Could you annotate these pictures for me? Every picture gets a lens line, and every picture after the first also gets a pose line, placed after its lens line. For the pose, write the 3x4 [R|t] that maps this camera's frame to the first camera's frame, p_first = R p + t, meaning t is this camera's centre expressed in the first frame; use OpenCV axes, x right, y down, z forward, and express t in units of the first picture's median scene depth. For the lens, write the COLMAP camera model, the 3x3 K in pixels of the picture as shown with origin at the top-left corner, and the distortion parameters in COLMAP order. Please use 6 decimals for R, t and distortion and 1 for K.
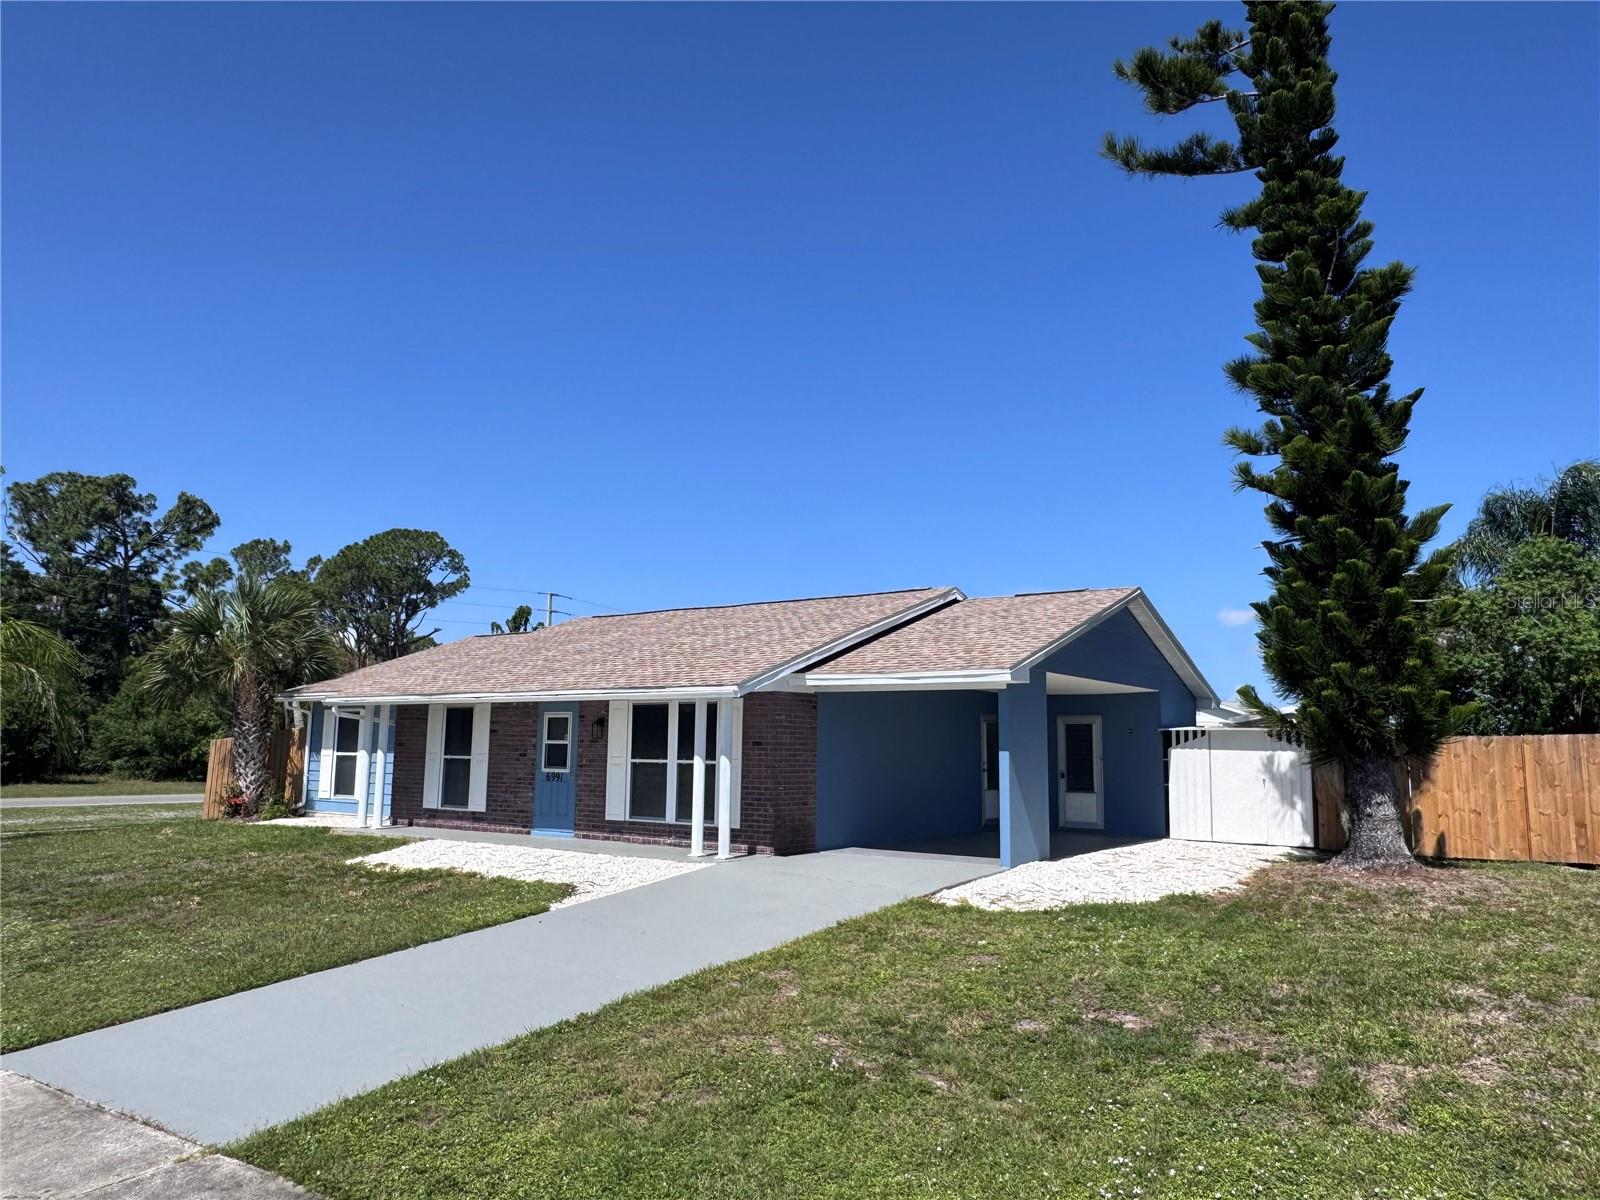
lens RADIAL K [[1127.2, 0, 805.8], [0, 1127.2, 598.3], [0, 0, 1]] dist [0.012323, -0.013941]
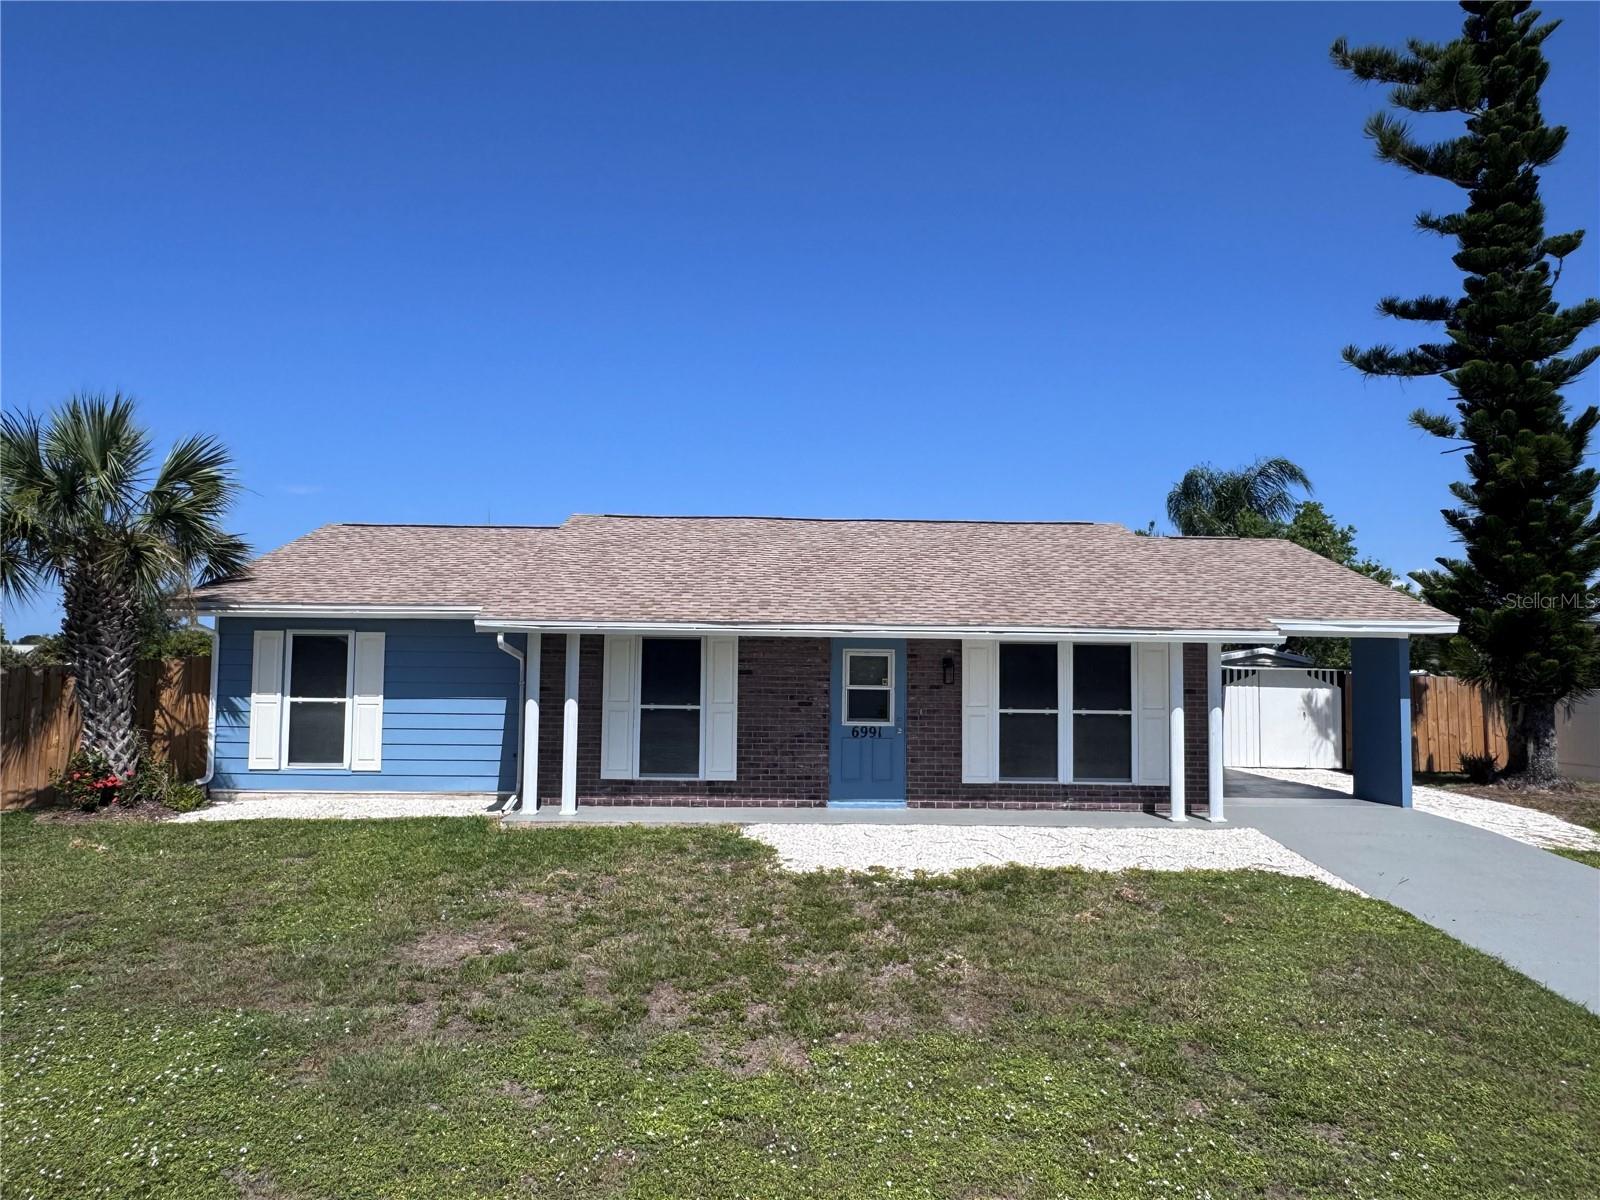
lens RADIAL K [[1127.2, 0, 797.4], [0, 1127.2, 601.5], [0, 0, 1]] dist [0.012323, -0.013941]
pose [[0.801076, 0.036311, 0.597460, -0.728122], [-0.082785, 0.995287, 0.050510, 0.032410], [-0.592810, -0.089924, 0.800307, 0.408551]]
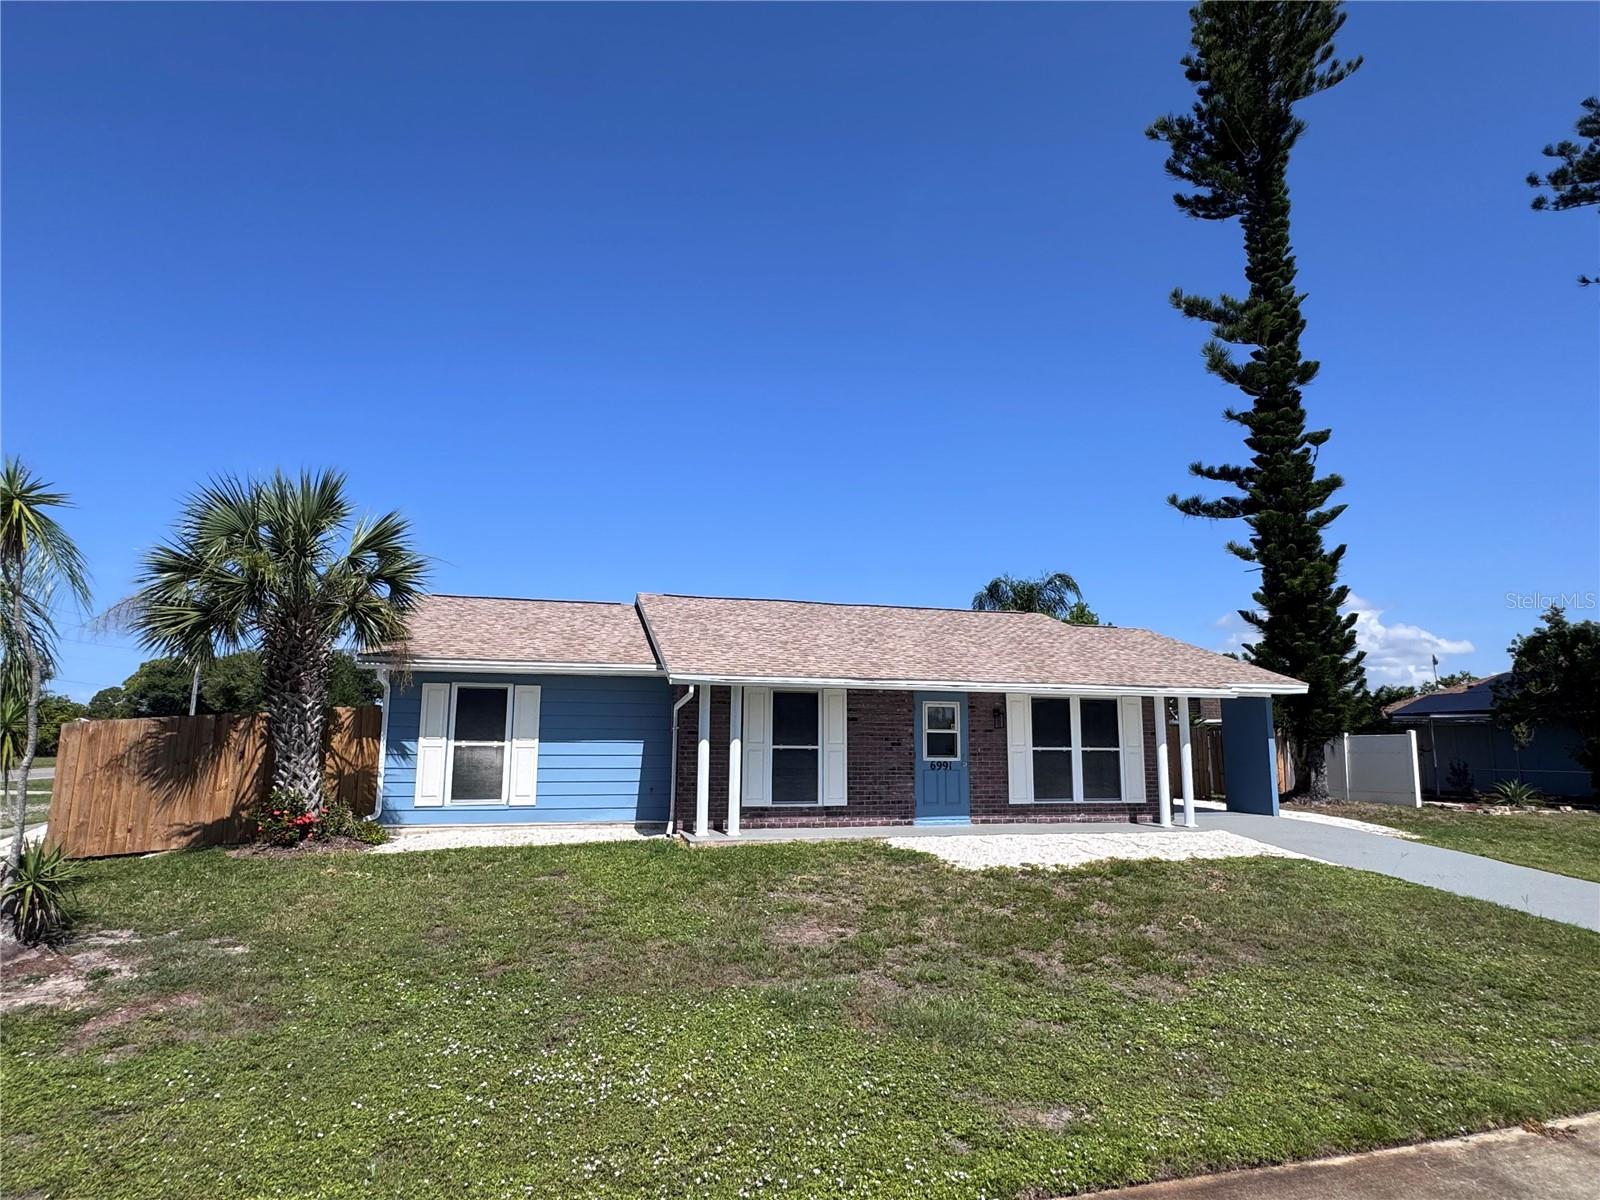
lens RADIAL K [[915.8, 0, 806.1], [0, 915.8, 597.2], [0, 0, 1]] dist [0.002306, 0.000277]
pose [[0.628749, 0.113256, 0.769316, -0.946143], [-0.104676, 0.992659, -0.060586, 0.070073], [-0.770530, -0.042436, 0.635989, 0.572613]]
